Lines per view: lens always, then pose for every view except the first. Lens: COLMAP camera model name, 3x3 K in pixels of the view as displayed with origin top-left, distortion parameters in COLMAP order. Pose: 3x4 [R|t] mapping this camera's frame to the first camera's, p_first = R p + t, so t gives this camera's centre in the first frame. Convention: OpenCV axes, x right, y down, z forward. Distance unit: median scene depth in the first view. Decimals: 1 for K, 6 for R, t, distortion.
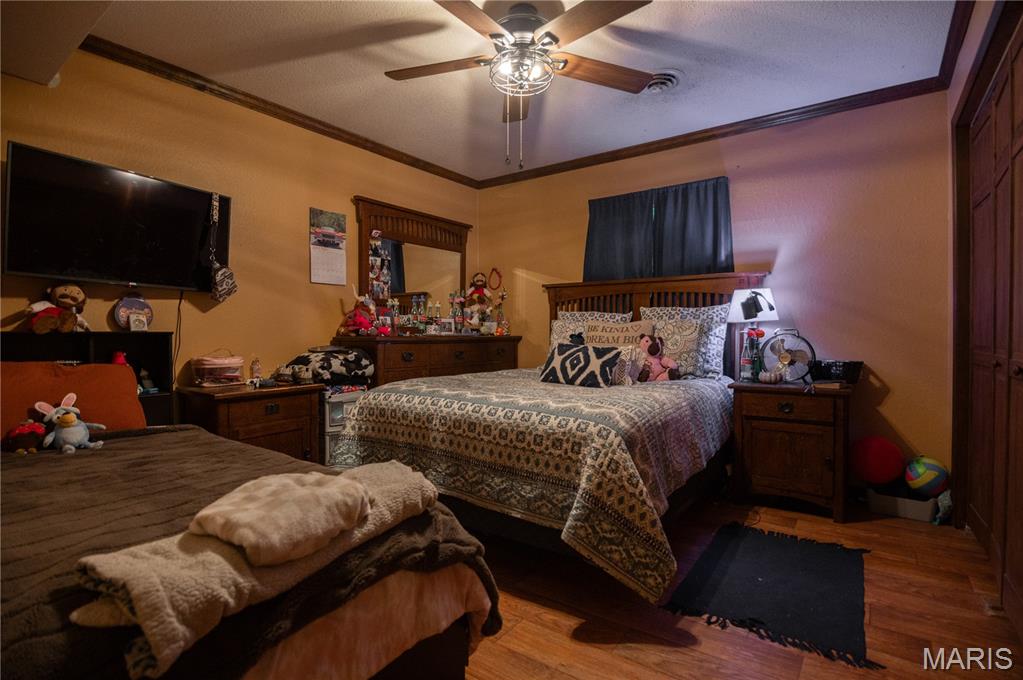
lens RADIAL K [[499.1, 0, 515.3], [0, 499.1, 342.5], [0, 0, 1]] dist [-0.047247, 0.011434]
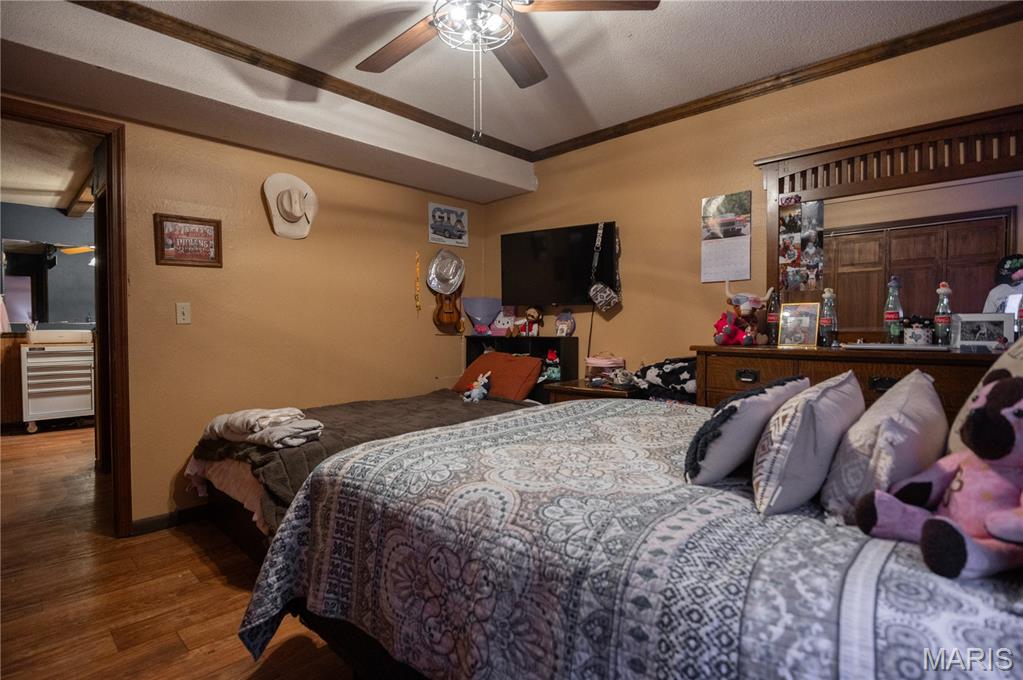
lens RADIAL K [[499.1, 0, 515.3], [0, 499.1, 342.5], [0, 0, 1]] dist [-0.047247, 0.011434]
pose [[-0.144463, 0.016522, -0.989372, 0.558132], [-0.023479, 0.999522, 0.020120, -0.025271], [0.989232, 0.026136, -0.144006, 0.847616]]
